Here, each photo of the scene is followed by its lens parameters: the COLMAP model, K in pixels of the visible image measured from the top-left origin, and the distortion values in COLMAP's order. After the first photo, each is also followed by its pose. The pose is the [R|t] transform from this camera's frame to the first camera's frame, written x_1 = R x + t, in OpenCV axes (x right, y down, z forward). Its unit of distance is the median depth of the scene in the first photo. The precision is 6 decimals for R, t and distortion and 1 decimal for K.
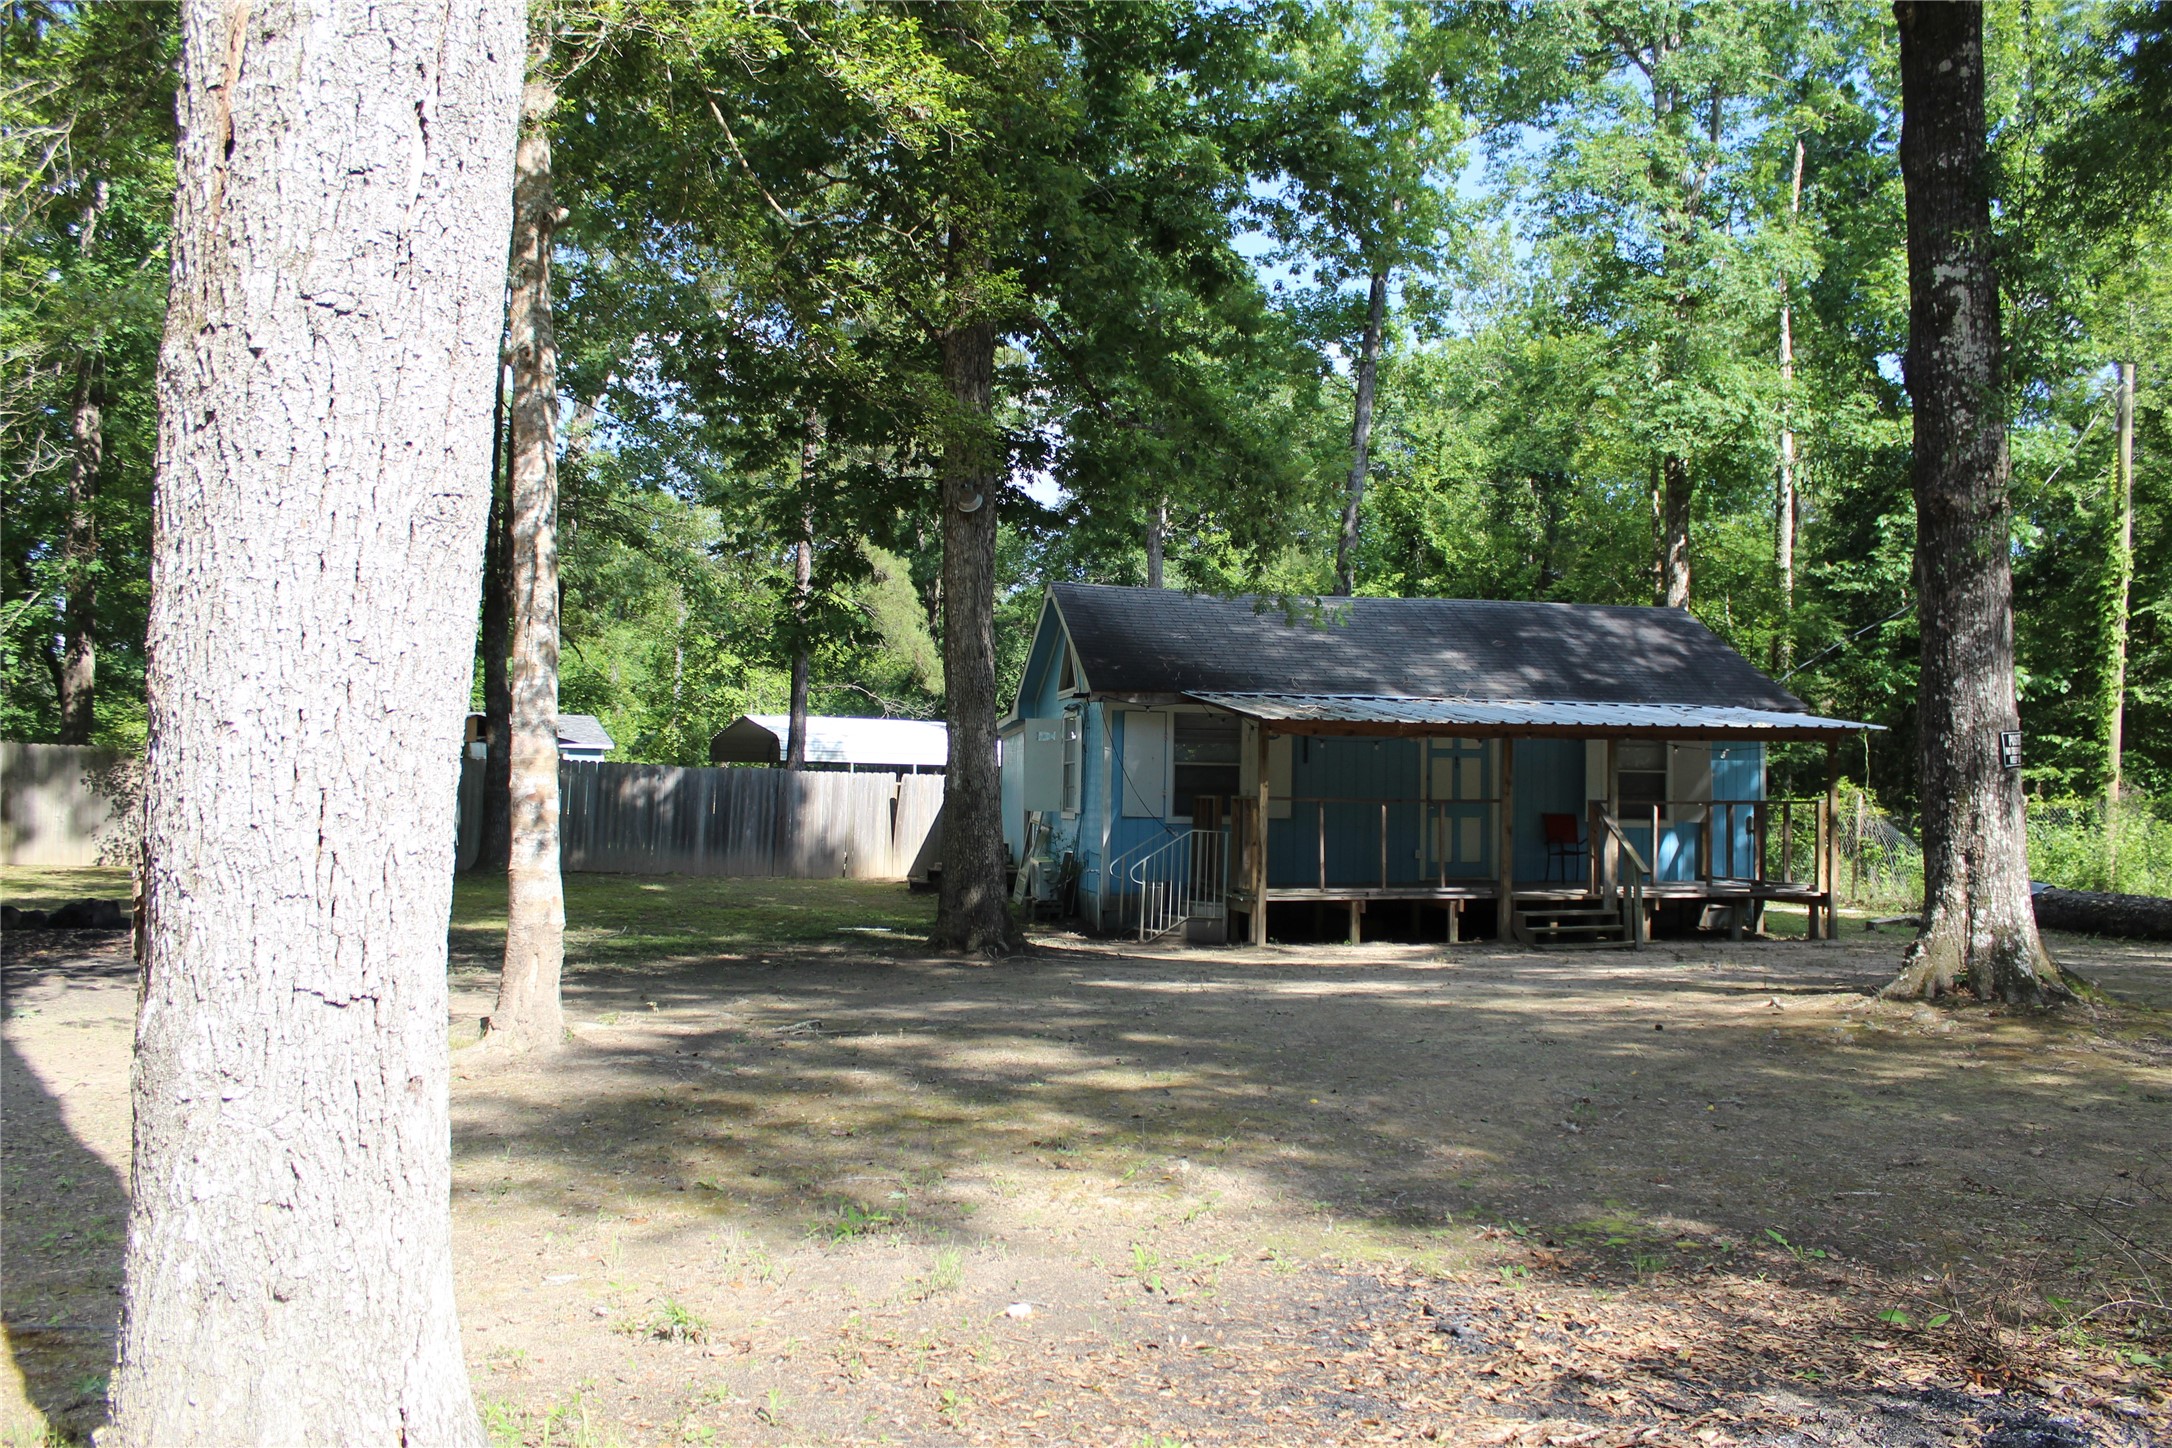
lens RADIAL K [[1795.8, 0, 1094.0], [0, 1795.8, 694.0], [0, 0, 1]] dist [-0.164228, 0.131481]
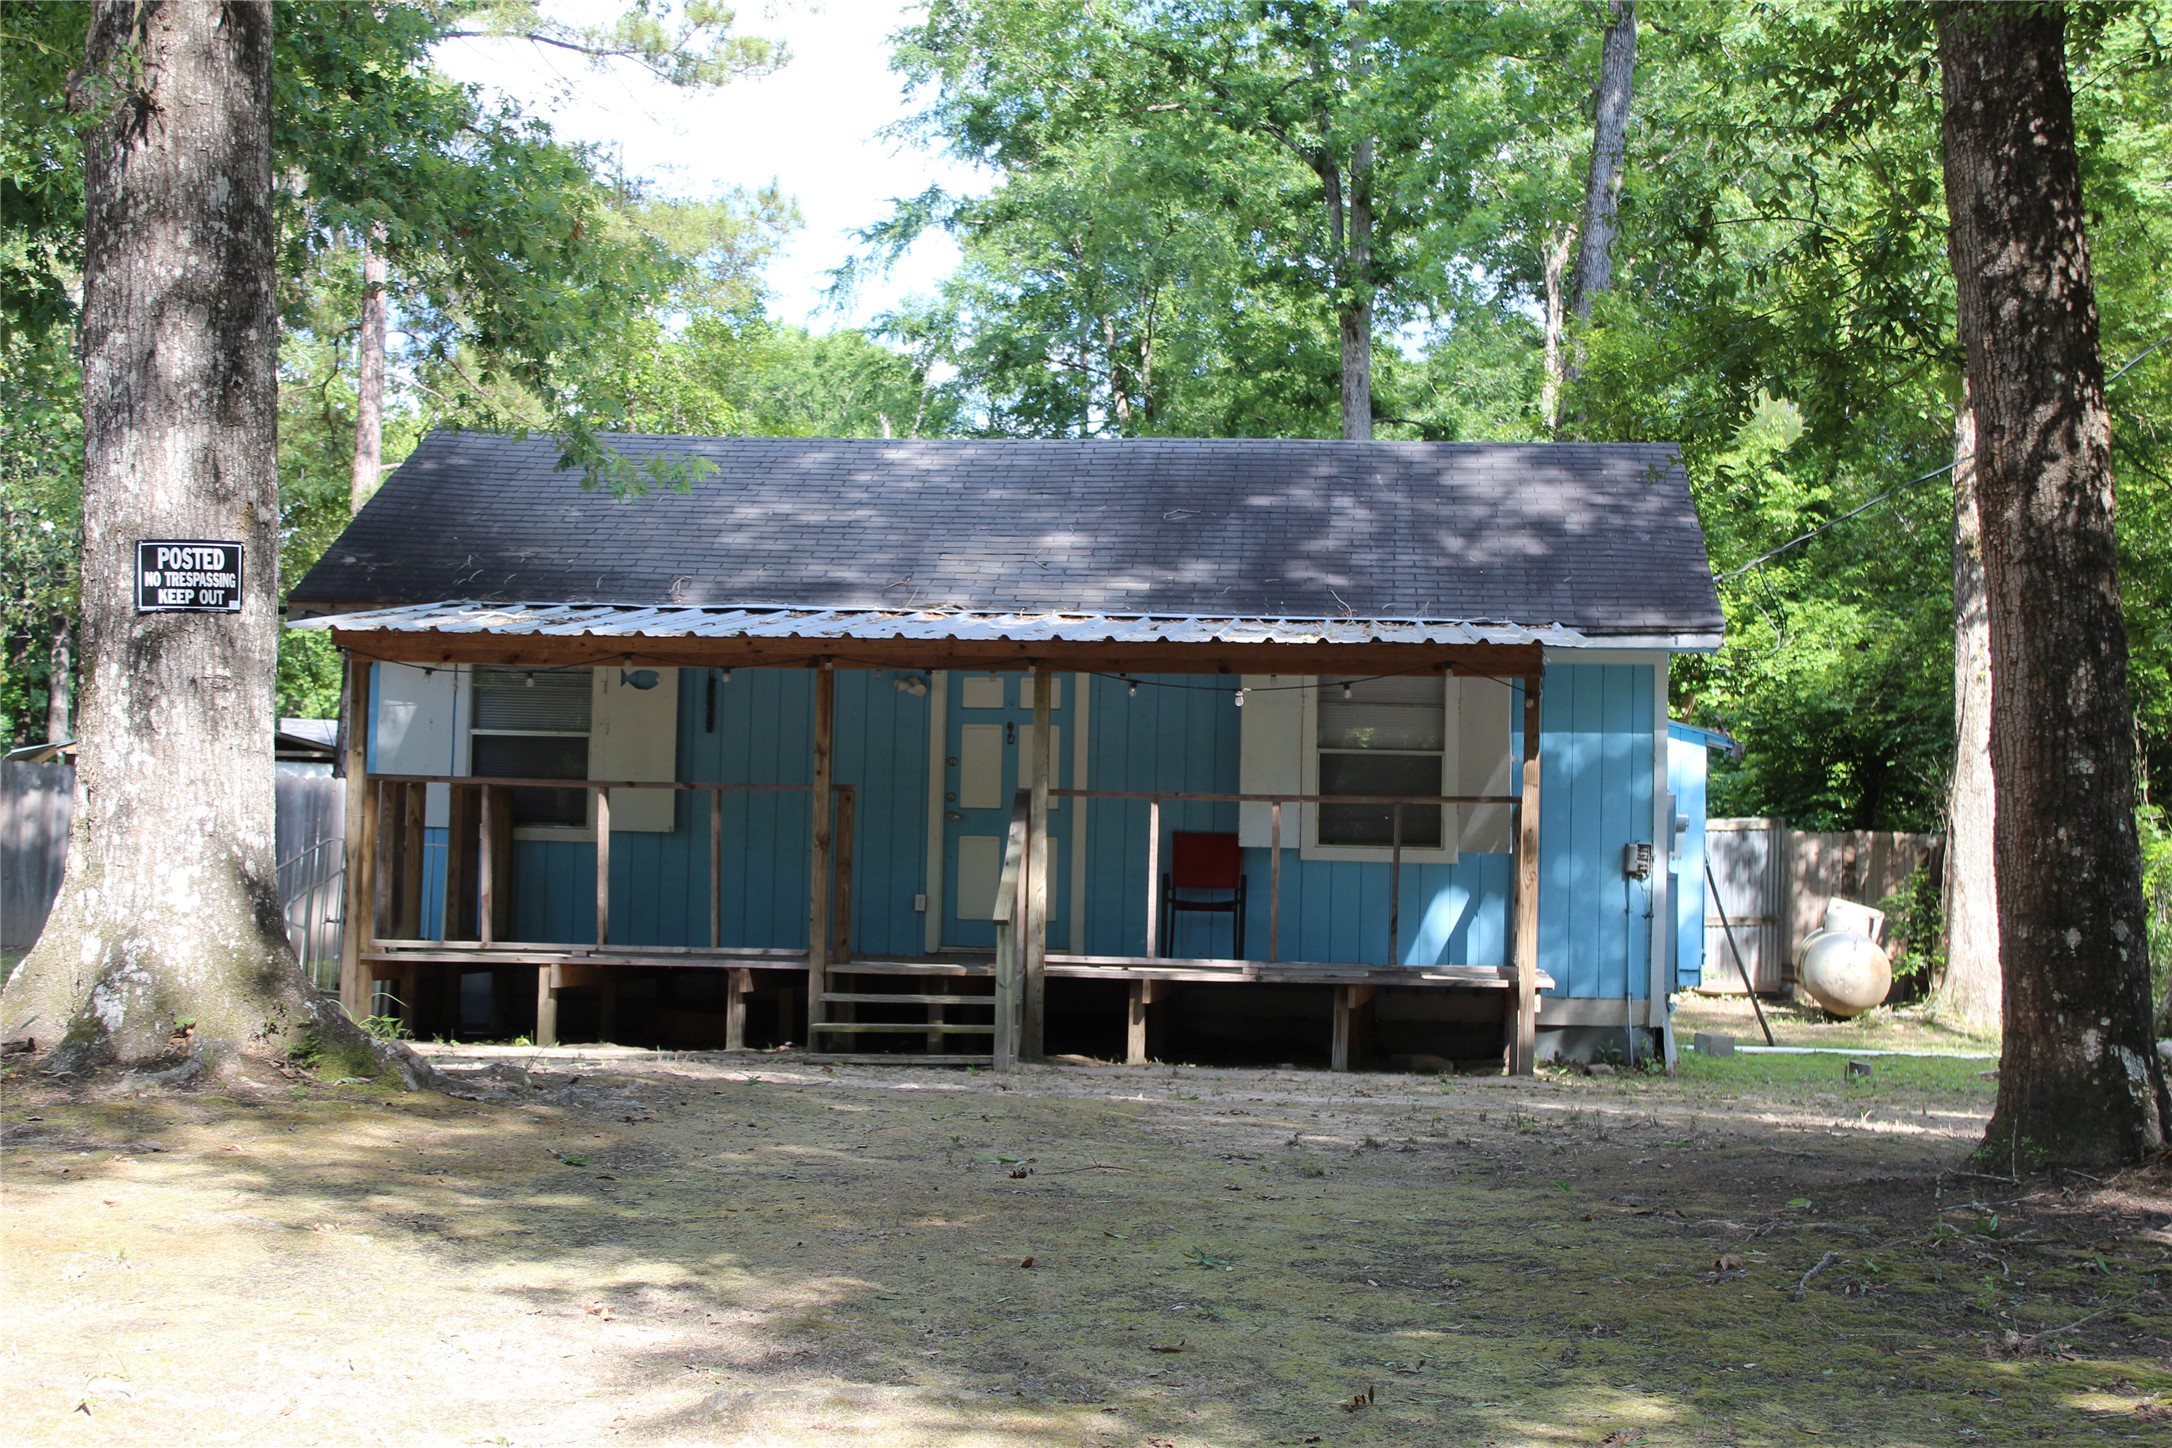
lens RADIAL K [[3179.1, 0, 1086.0], [0, 3179.1, 724.0], [0, 0, 1]] dist [-0.051808, -0.035177]
pose [[0.959158, -0.004628, -0.282832, 0.548325], [0.004598, 0.999989, -0.000769, 0.040443], [0.282833, -0.000563, 0.959169, 0.102936]]
